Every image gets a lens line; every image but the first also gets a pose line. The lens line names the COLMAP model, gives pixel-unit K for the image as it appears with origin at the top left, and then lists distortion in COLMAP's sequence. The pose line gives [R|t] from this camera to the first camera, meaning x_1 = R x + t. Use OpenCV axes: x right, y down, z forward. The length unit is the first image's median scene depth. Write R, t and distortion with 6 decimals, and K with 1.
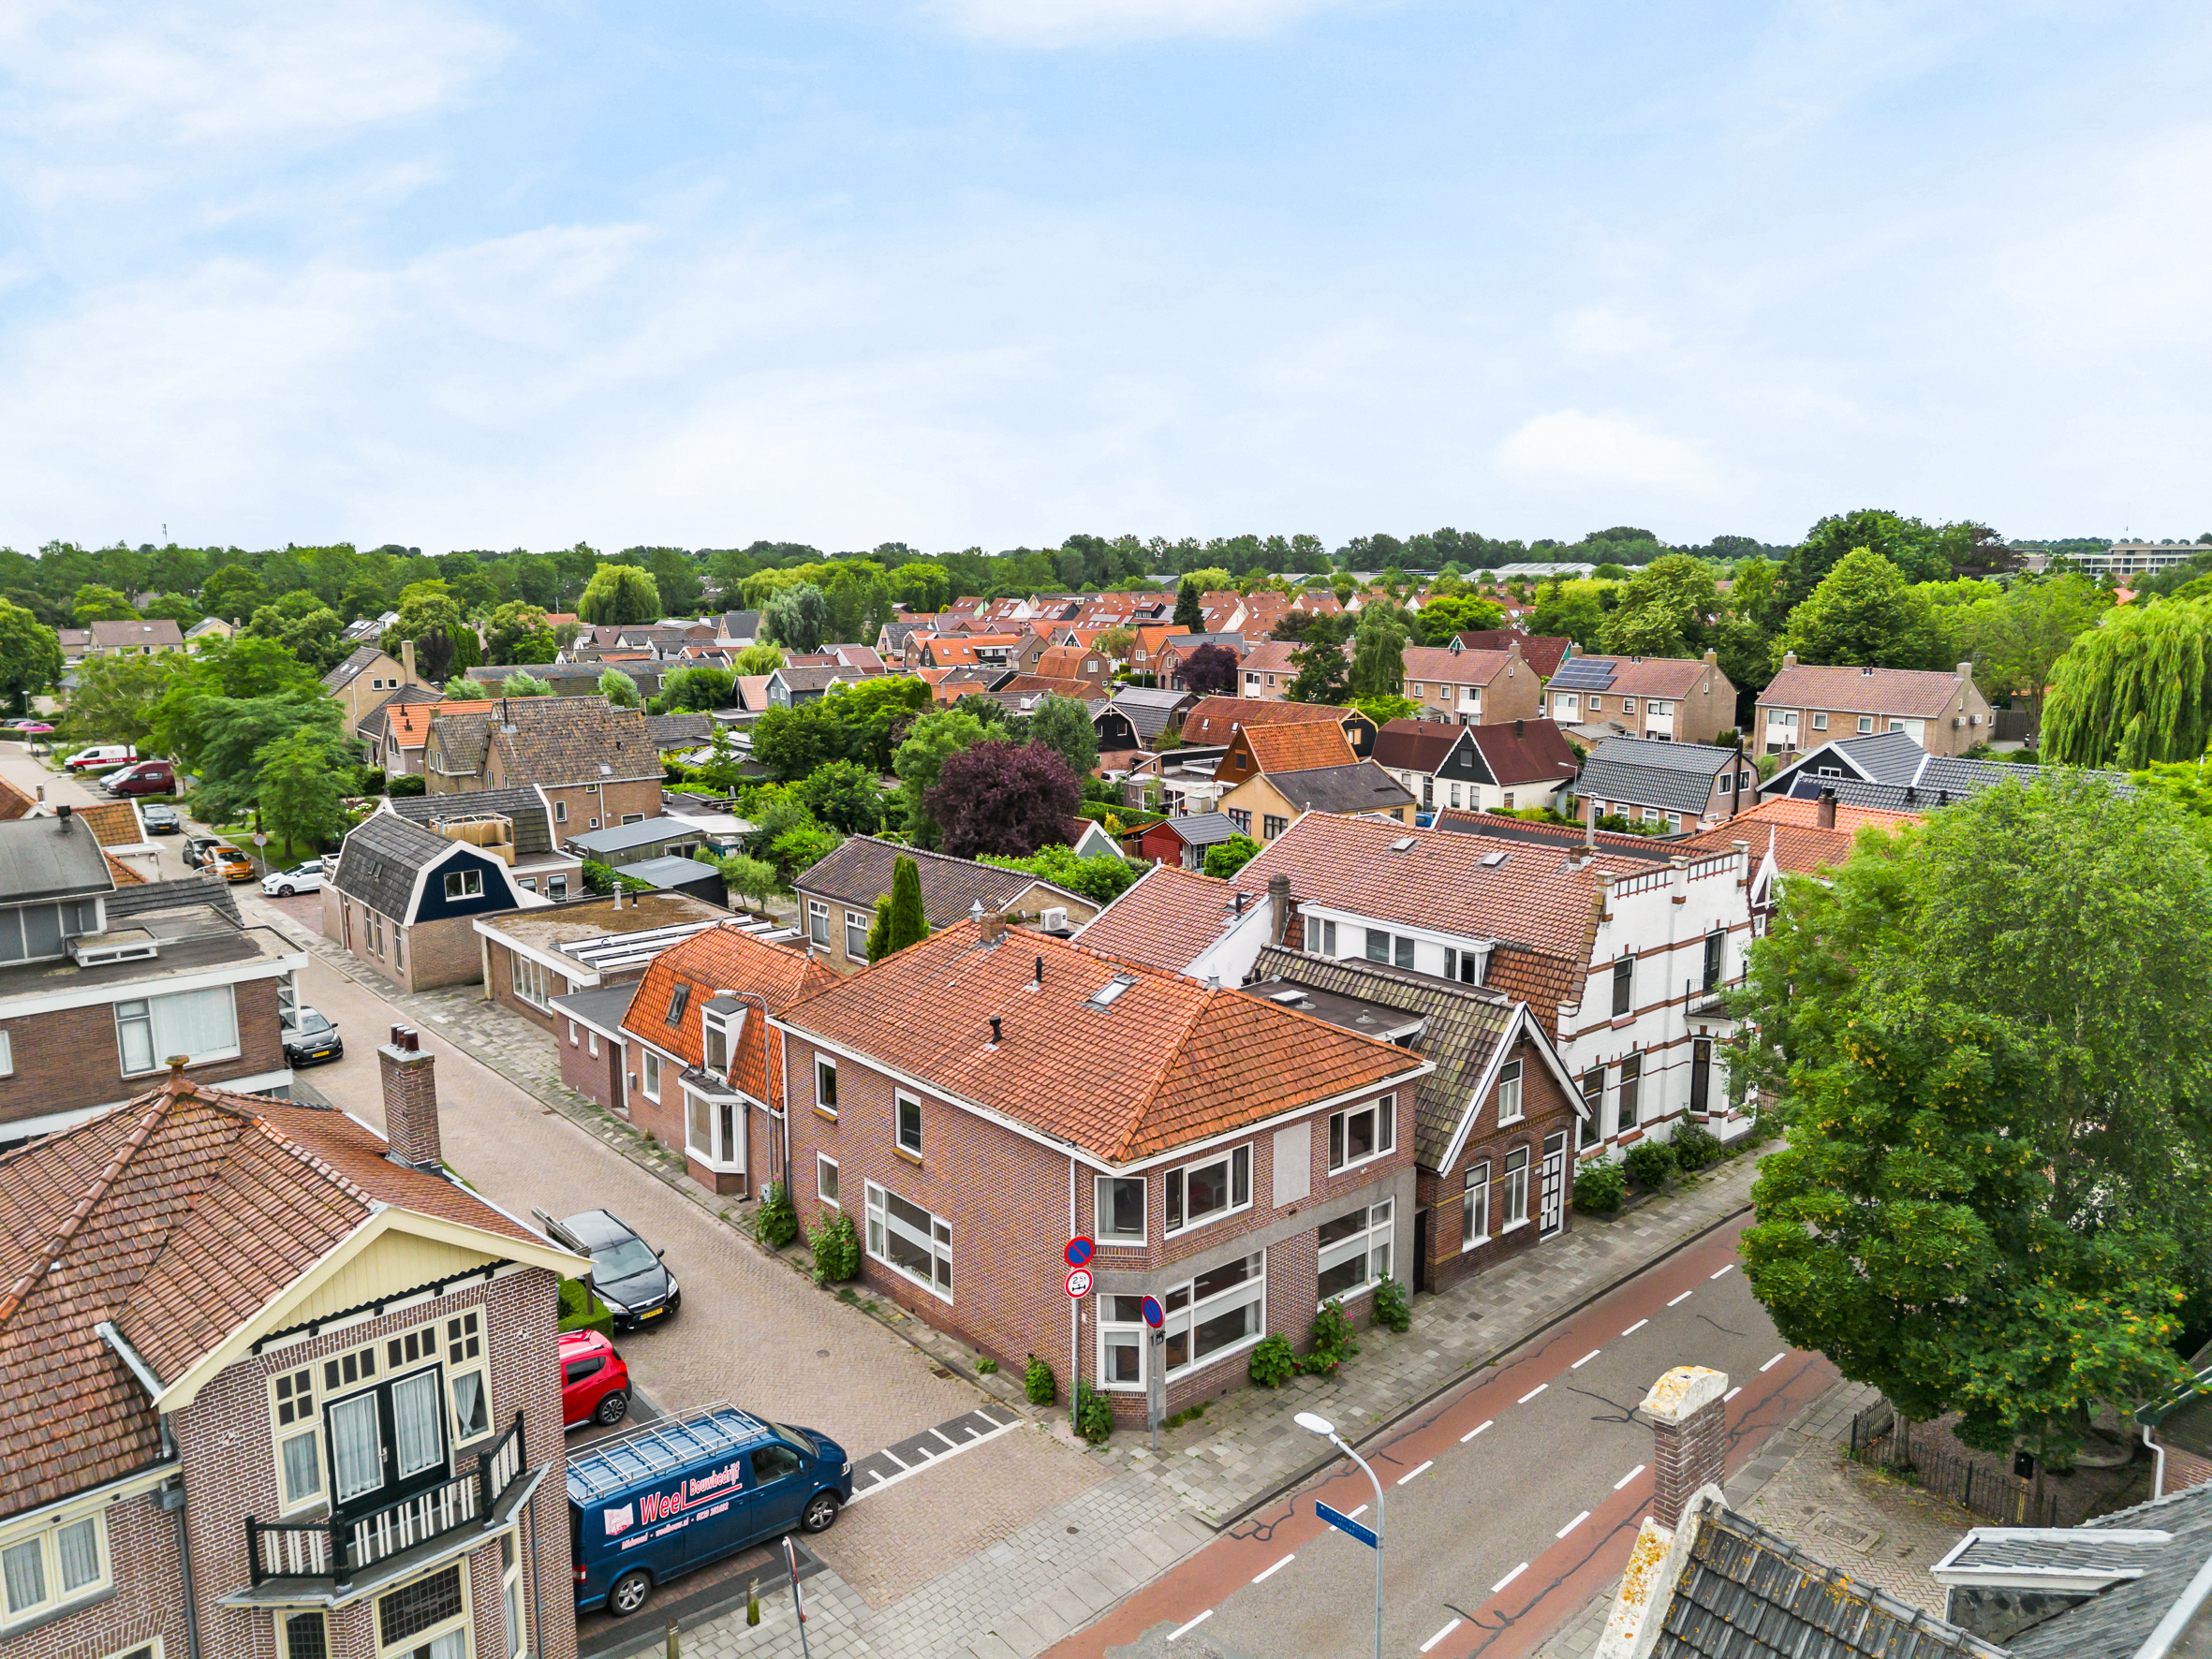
lens RADIAL K [[1553.7, 0, 1106.0], [0, 1553.7, 784.9], [0, 0, 1]] dist [0.000053, -0.000588]
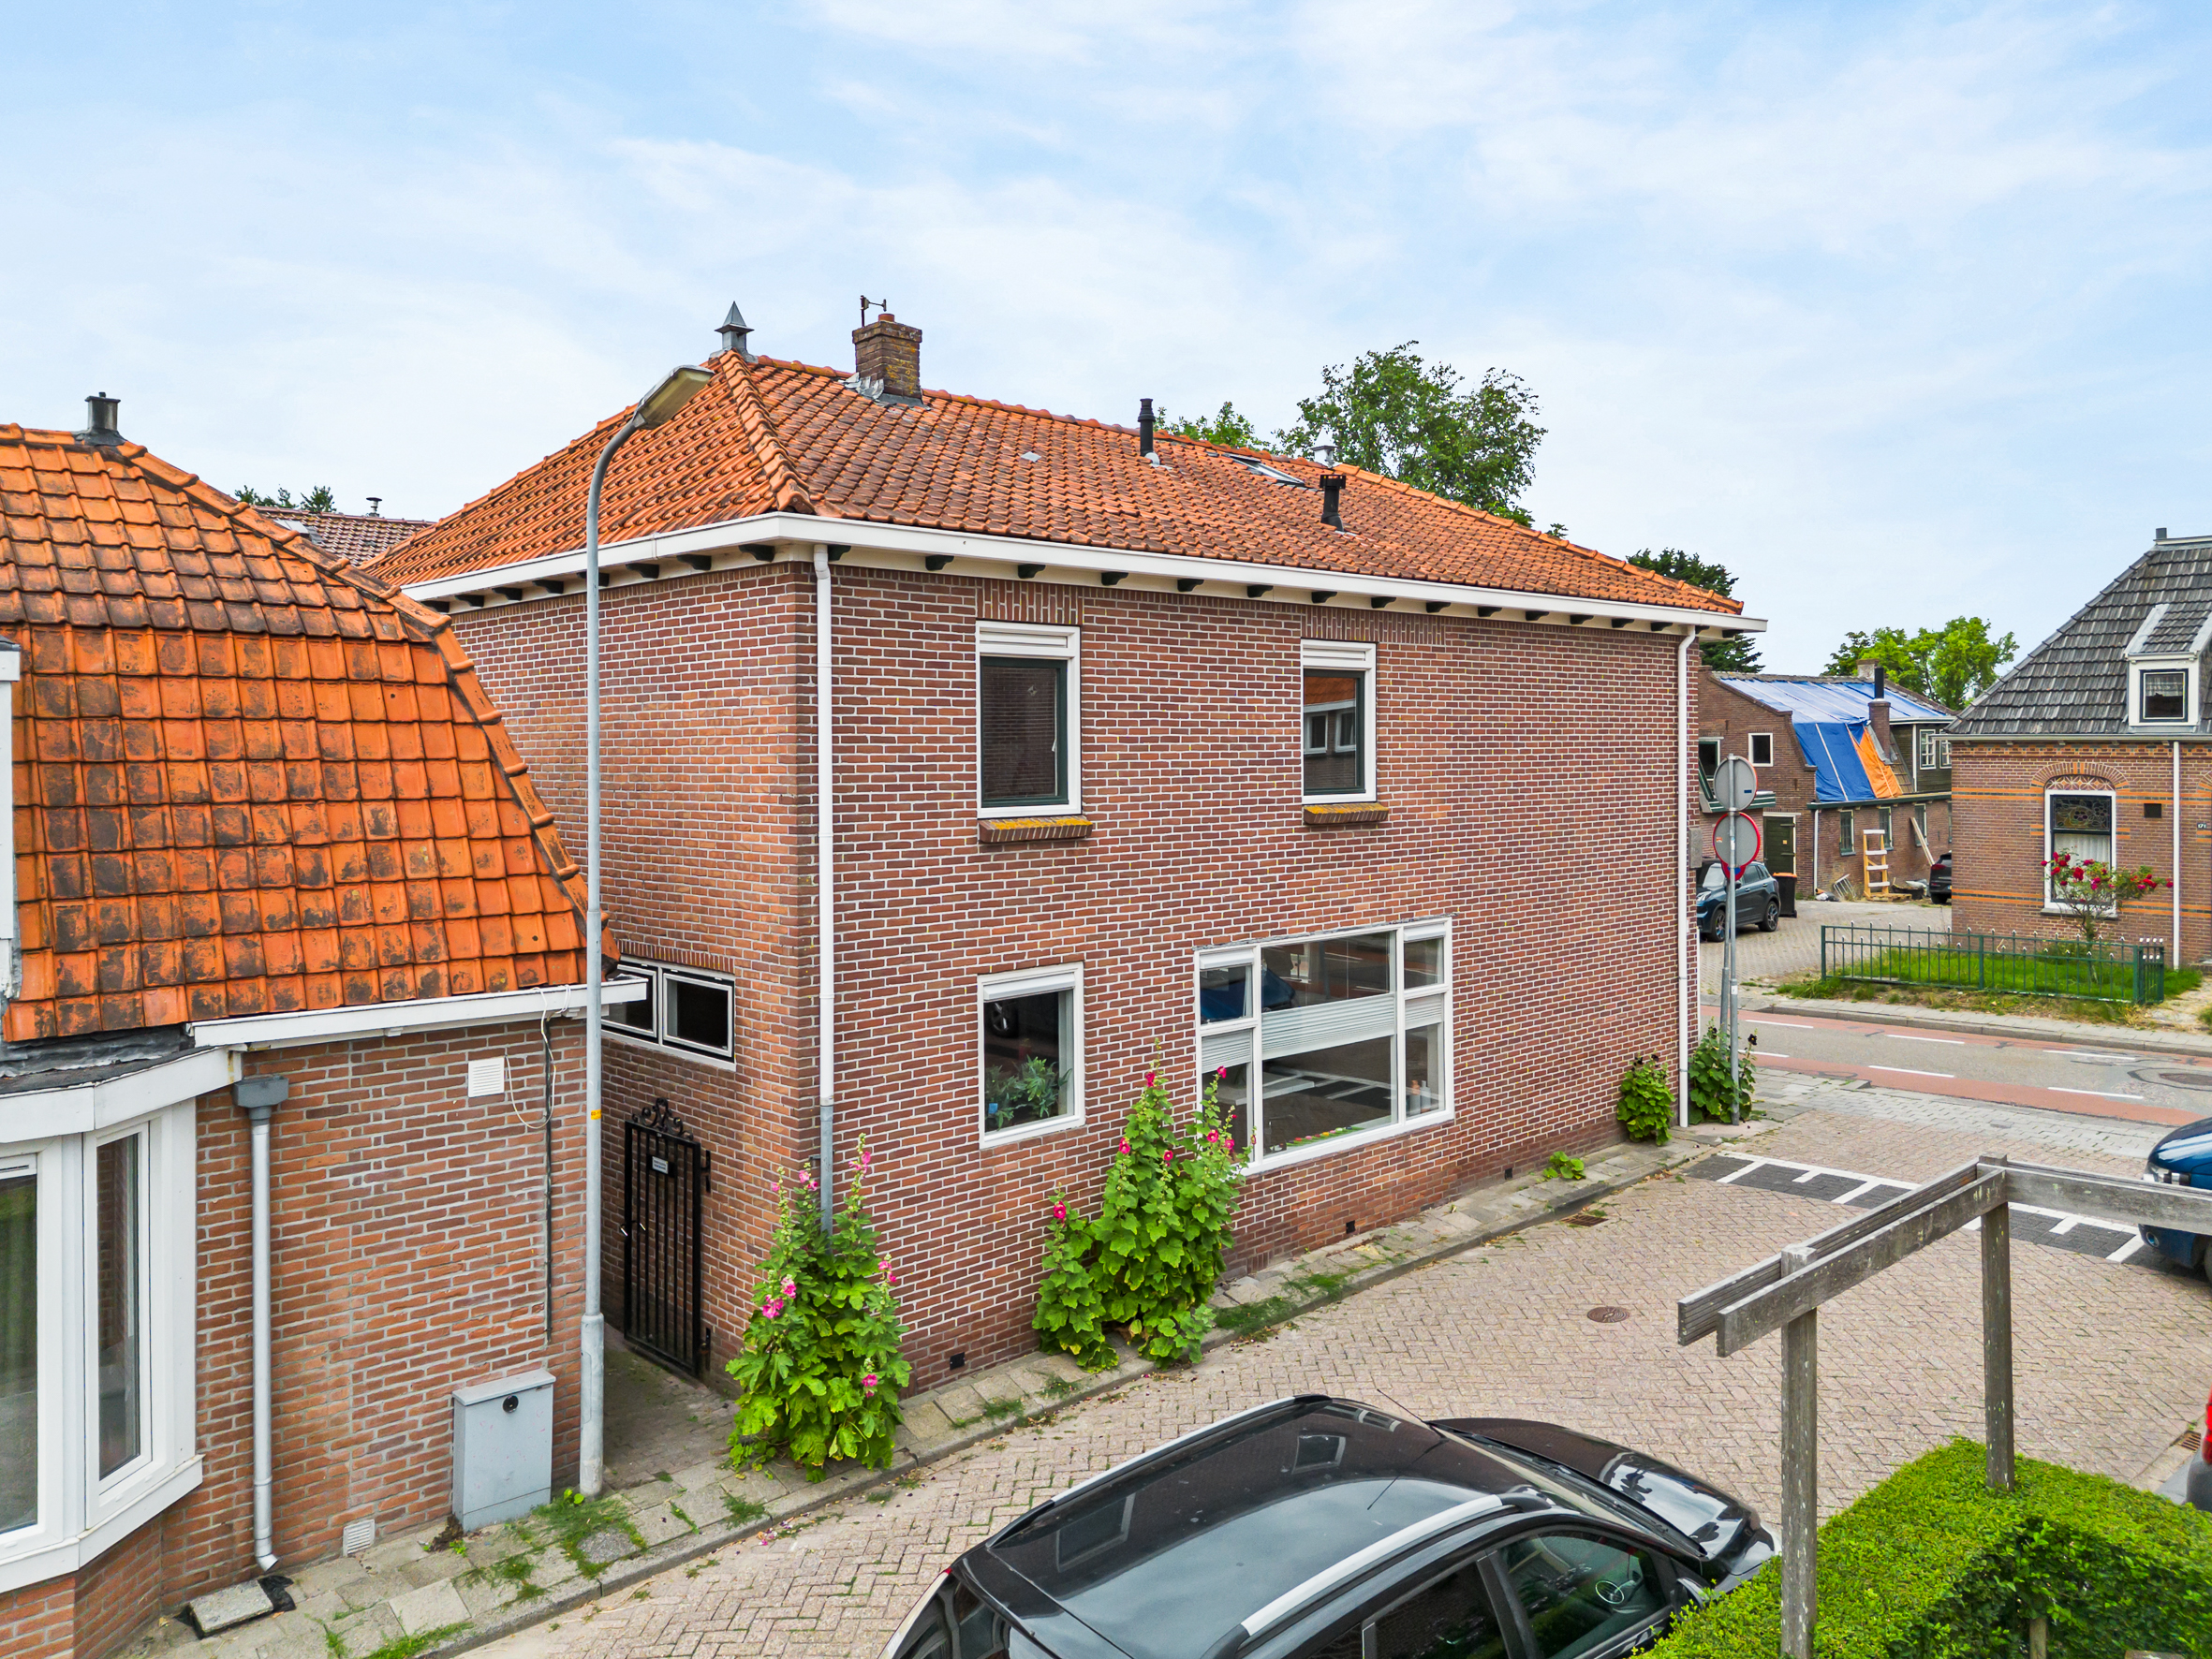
lens RADIAL K [[1688.1, 0, 1149.0], [0, 1688.1, 748.9], [0, 0, 1]] dist [0.028620, 0.000820]
pose [[-0.046451, 0.007630, 0.998891, -0.534736], [0.160039, 0.987111, -0.000097, 0.211308], [-0.986017, 0.159857, -0.047073, 1.038918]]
